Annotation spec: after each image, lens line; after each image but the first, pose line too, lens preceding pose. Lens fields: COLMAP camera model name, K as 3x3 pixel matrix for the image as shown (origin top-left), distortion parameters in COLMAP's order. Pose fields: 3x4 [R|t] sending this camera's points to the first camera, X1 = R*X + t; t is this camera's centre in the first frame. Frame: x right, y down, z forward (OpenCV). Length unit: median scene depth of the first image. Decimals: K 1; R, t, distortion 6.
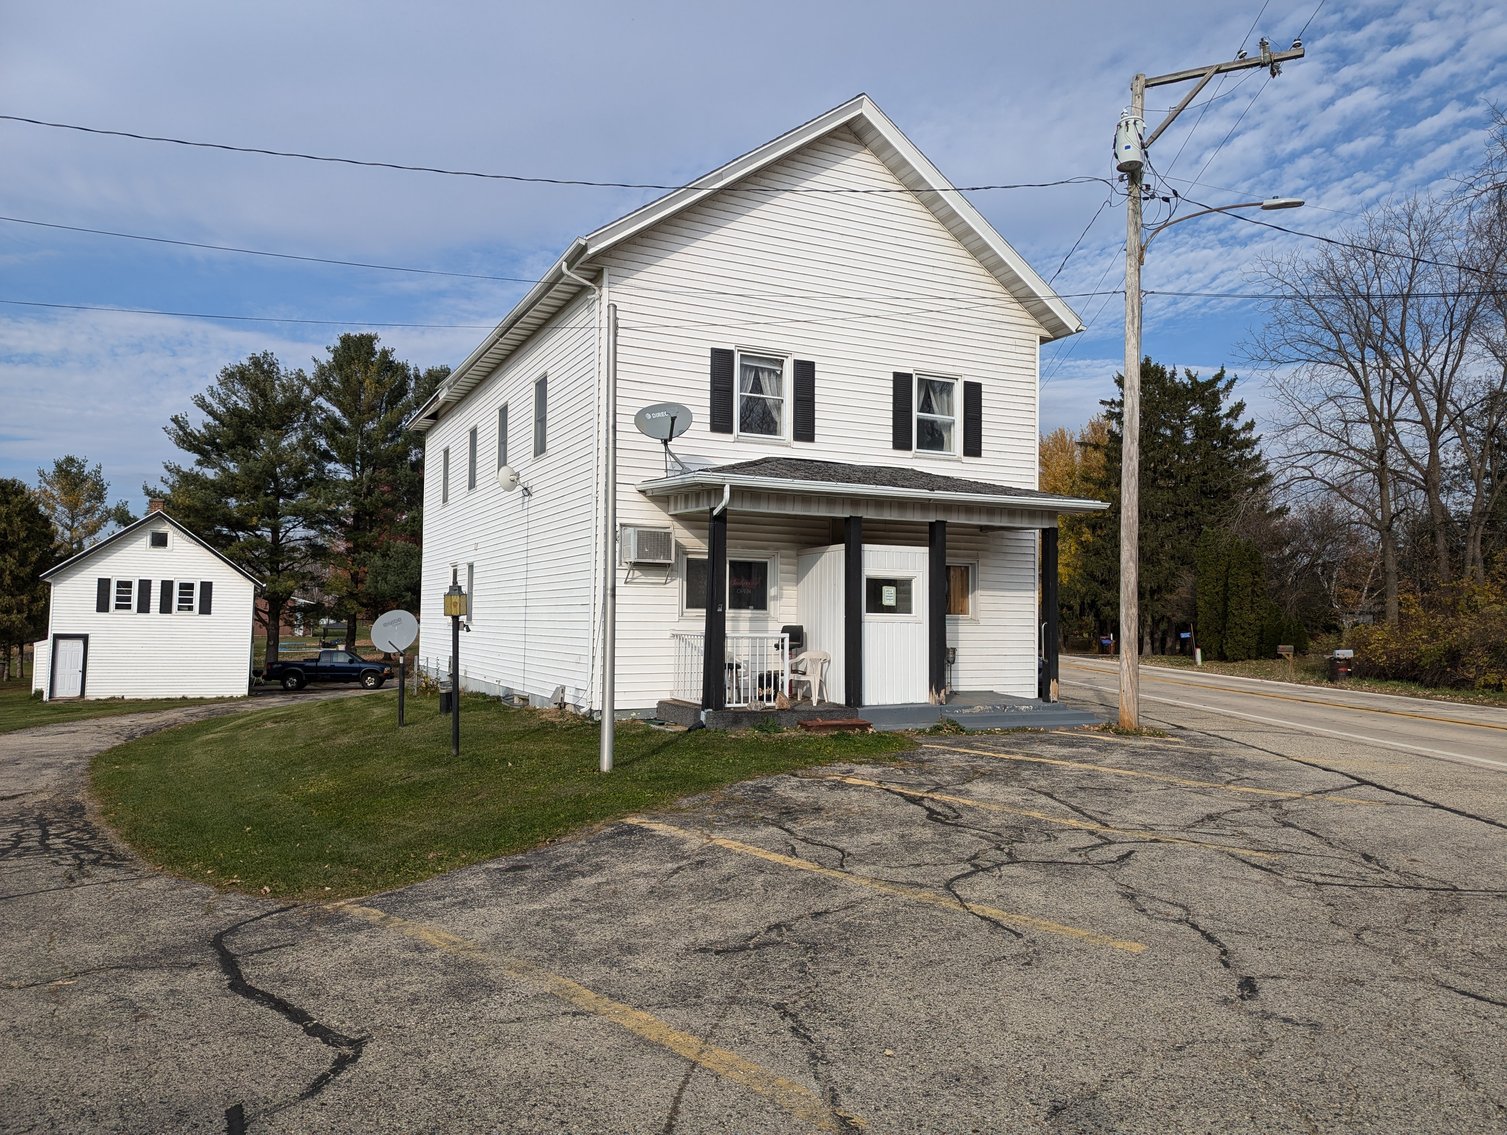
lens RADIAL K [[1043.2, 0, 734.8], [0, 1043.2, 575.6], [0, 0, 1]] dist [0.048132, -0.009372]
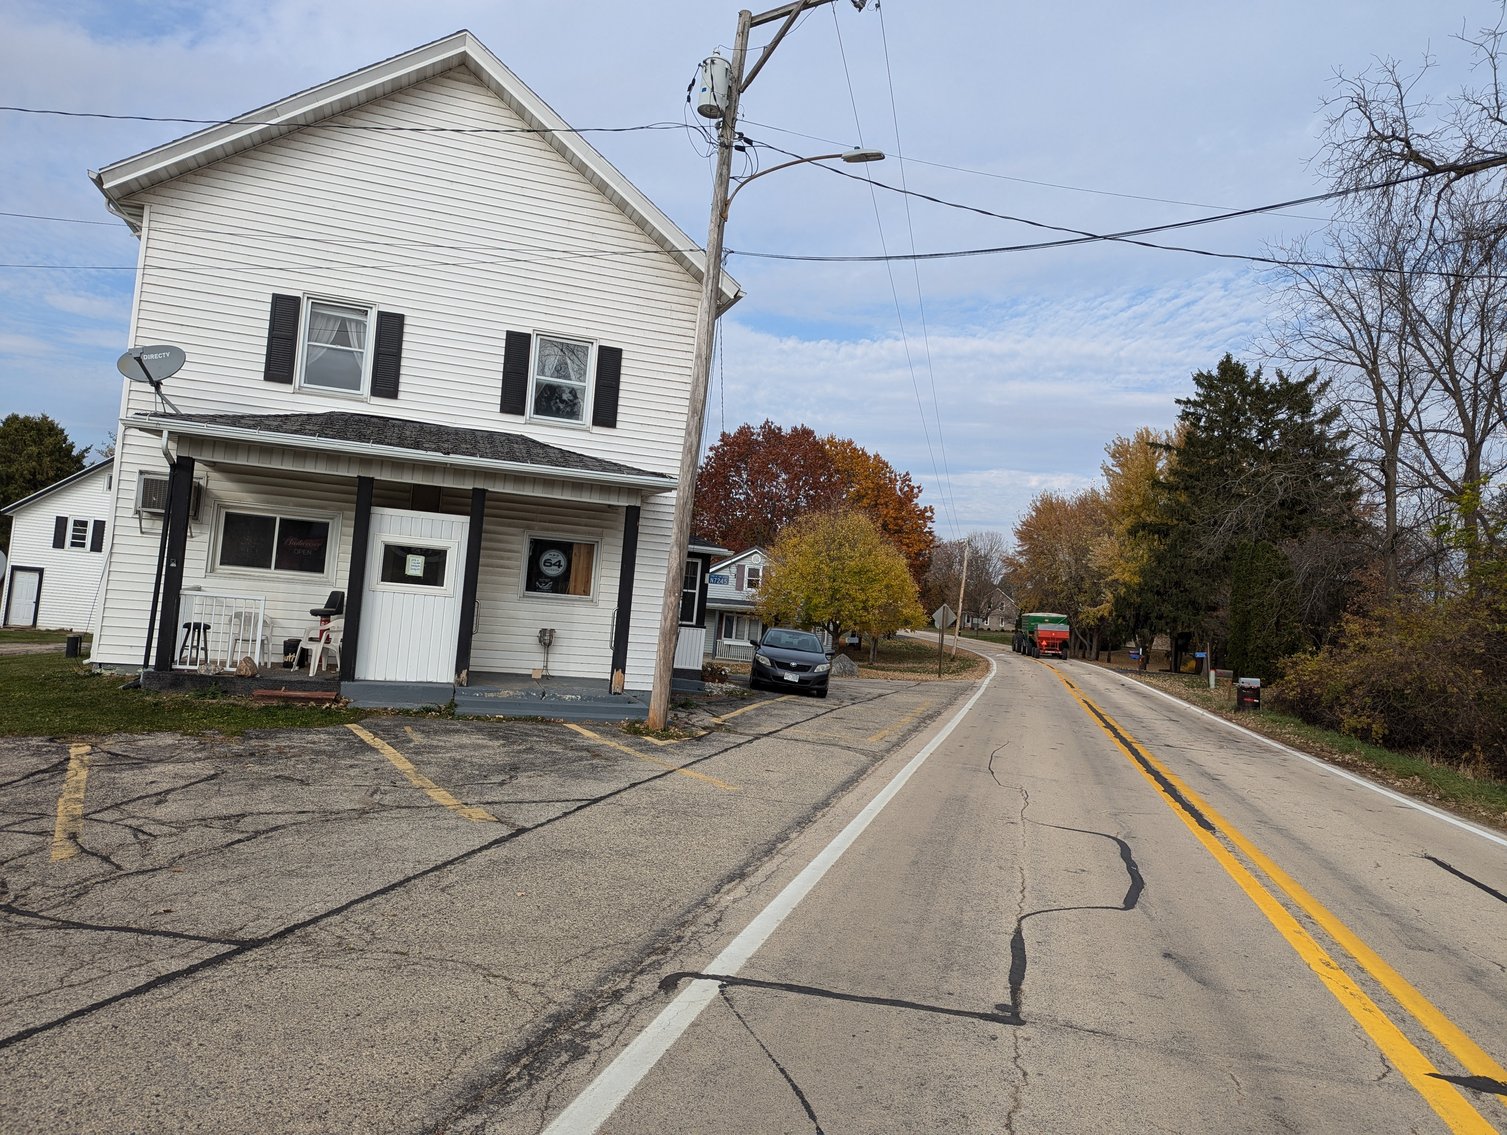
lens RADIAL K [[1043.2, 0, 749.1], [0, 1043.2, 561.9], [0, 0, 1]] dist [0.048132, -0.009372]
pose [[0.987520, 0.067159, -0.142455, 0.506942], [-0.067162, 0.997731, 0.004789, -0.007181], [0.142453, 0.004838, 0.989790, 0.102430]]
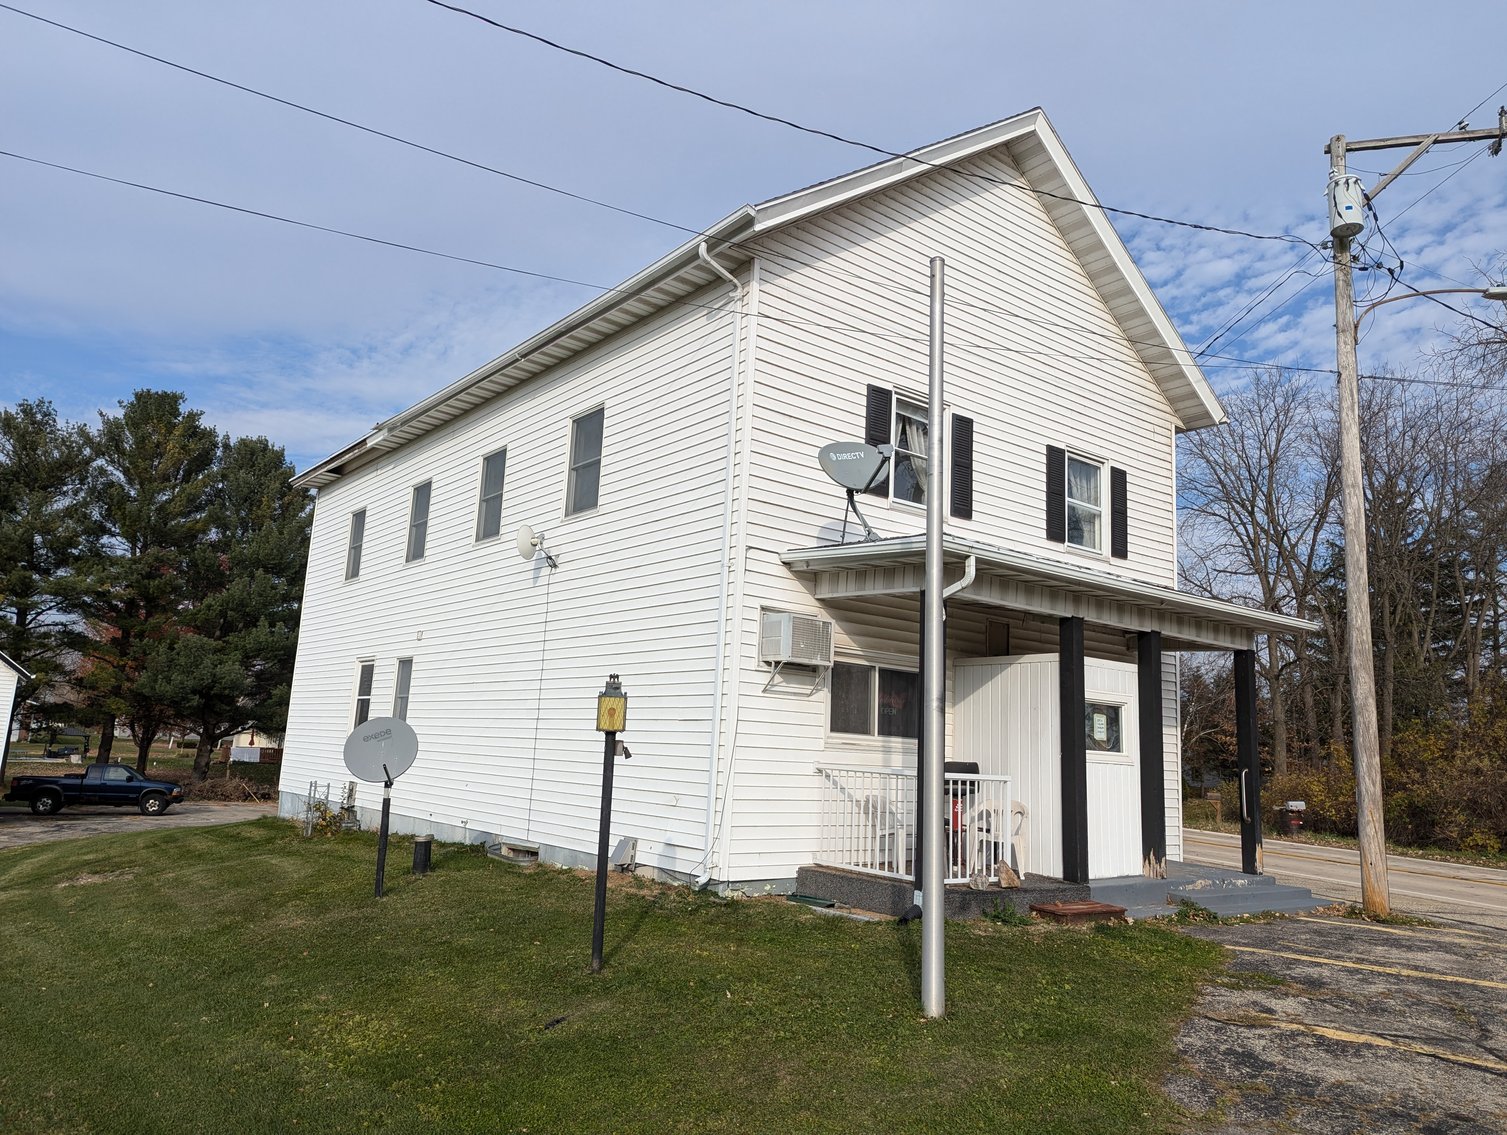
lens RADIAL K [[1043.2, 0, 747.3], [0, 1043.2, 570.1], [0, 0, 1]] dist [0.048132, -0.009372]
pose [[0.975614, 0.072972, 0.207006, -0.230085], [-0.047185, 0.990795, -0.126883, 0.013520], [-0.214360, 0.114021, 0.970077, 0.276179]]
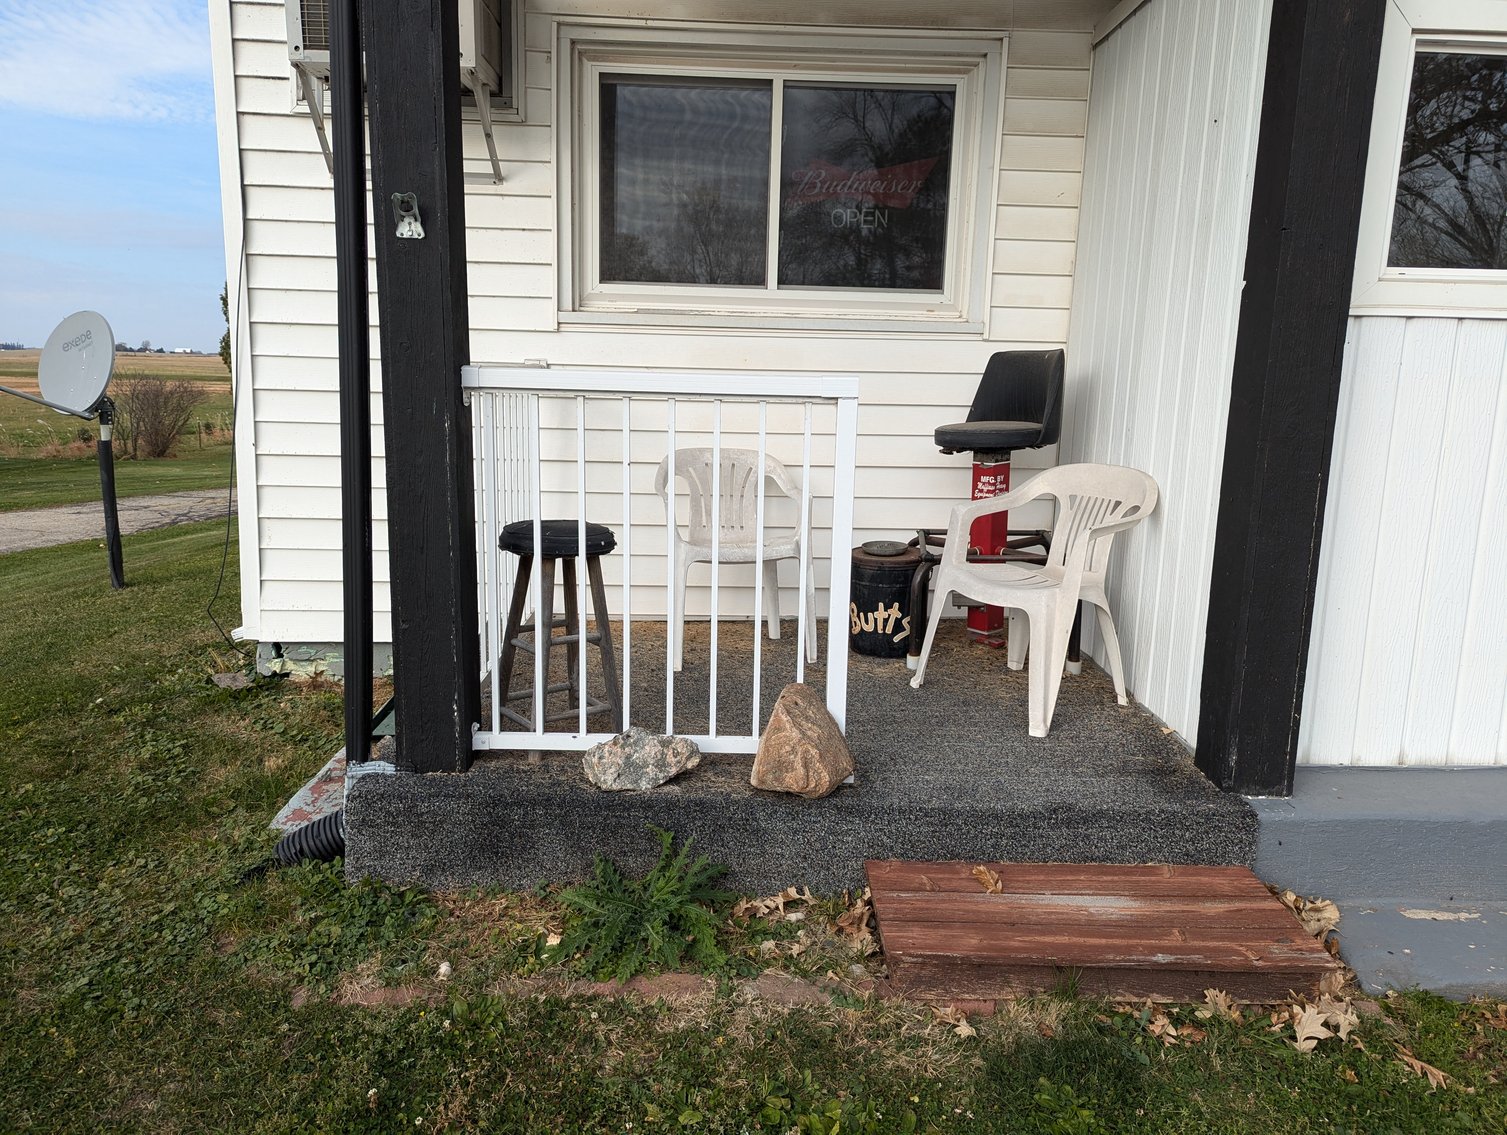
lens RADIAL K [[1043.2, 0, 754.3], [0, 1043.2, 570.9], [0, 0, 1]] dist [0.048132, -0.009372]
pose [[0.912967, 0.084642, -0.399158, 0.090712], [0.003499, 0.976588, 0.215089, 0.041148], [0.408019, -0.197766, 0.891296, 0.681808]]
